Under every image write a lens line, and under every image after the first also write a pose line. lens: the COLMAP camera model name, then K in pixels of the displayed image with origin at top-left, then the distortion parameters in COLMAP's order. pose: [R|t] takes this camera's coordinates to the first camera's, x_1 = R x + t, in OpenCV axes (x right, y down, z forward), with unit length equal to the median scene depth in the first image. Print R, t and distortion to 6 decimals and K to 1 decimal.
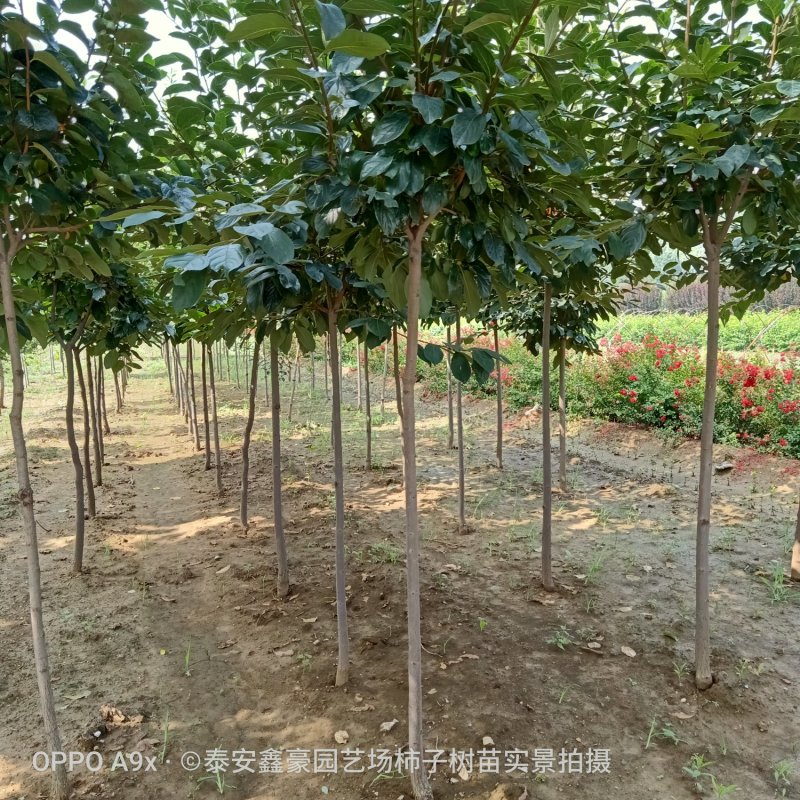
lens RADIAL K [[777.5, 0, 400.1], [0, 777.5, 401.3], [0, 0, 1]] dist [0.104370, -0.148513]
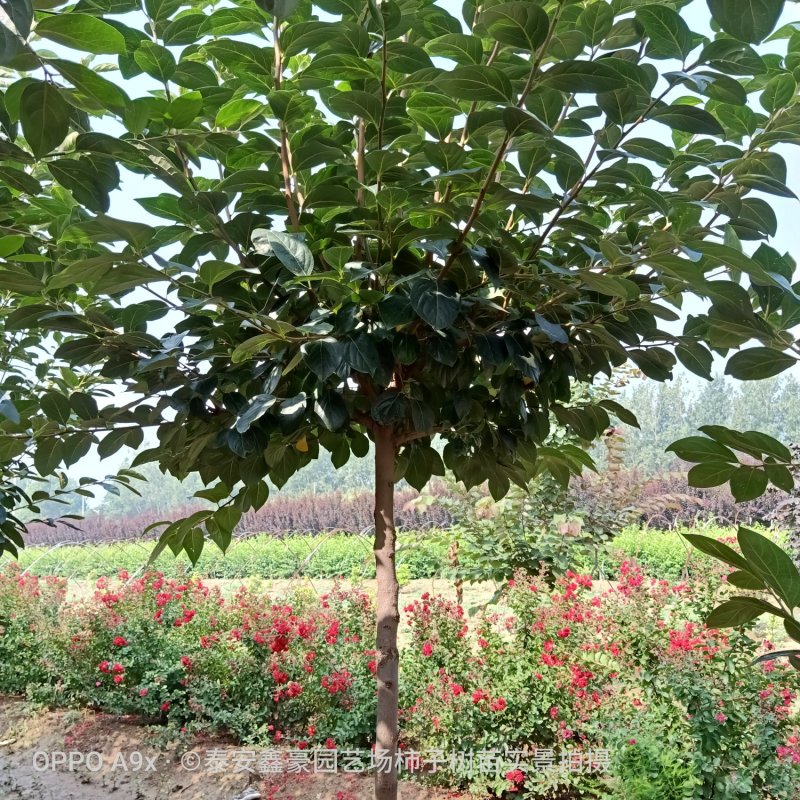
lens RADIAL K [[785.6, 0, 396.0], [0, 785.6, 408.3], [0, 0, 1]] dist [0.121539, -0.183426]
pose [[0.862508, 0.060717, 0.502388, 0.205607], [0.078749, 0.964577, -0.251772, -0.044150], [-0.499879, 0.256718, 0.827174, 0.405303]]
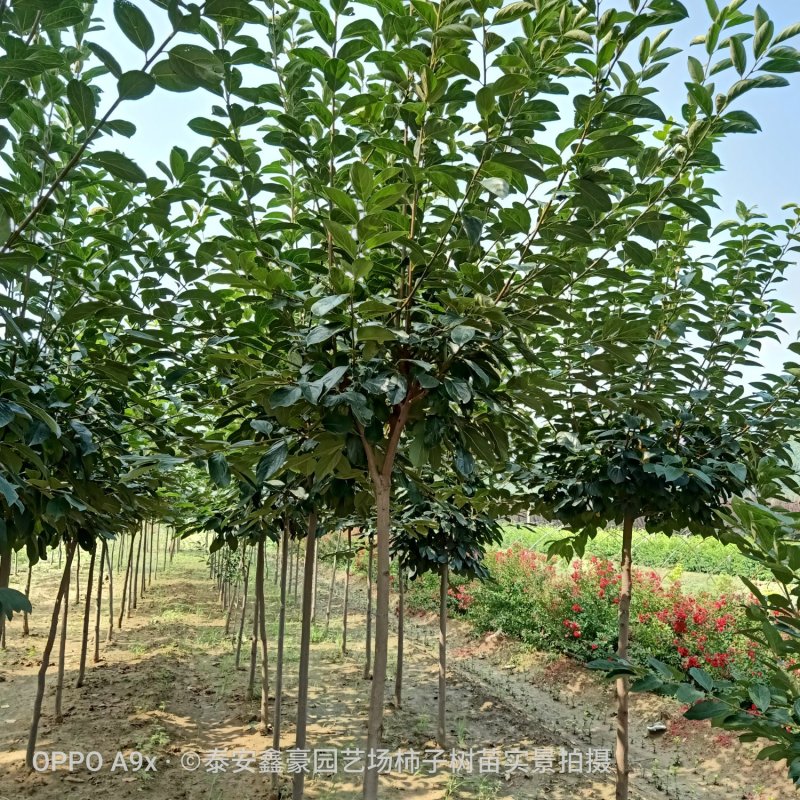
lens RADIAL K [[785.6, 0, 396.0], [0, 785.6, 408.3], [0, 0, 1]] dist [0.121539, -0.183426]
pose [[0.995517, 0.042445, -0.084526, 0.209931], [-0.061640, 0.968960, -0.239410, -0.029310], [0.071740, 0.243547, 0.967232, 0.070064]]
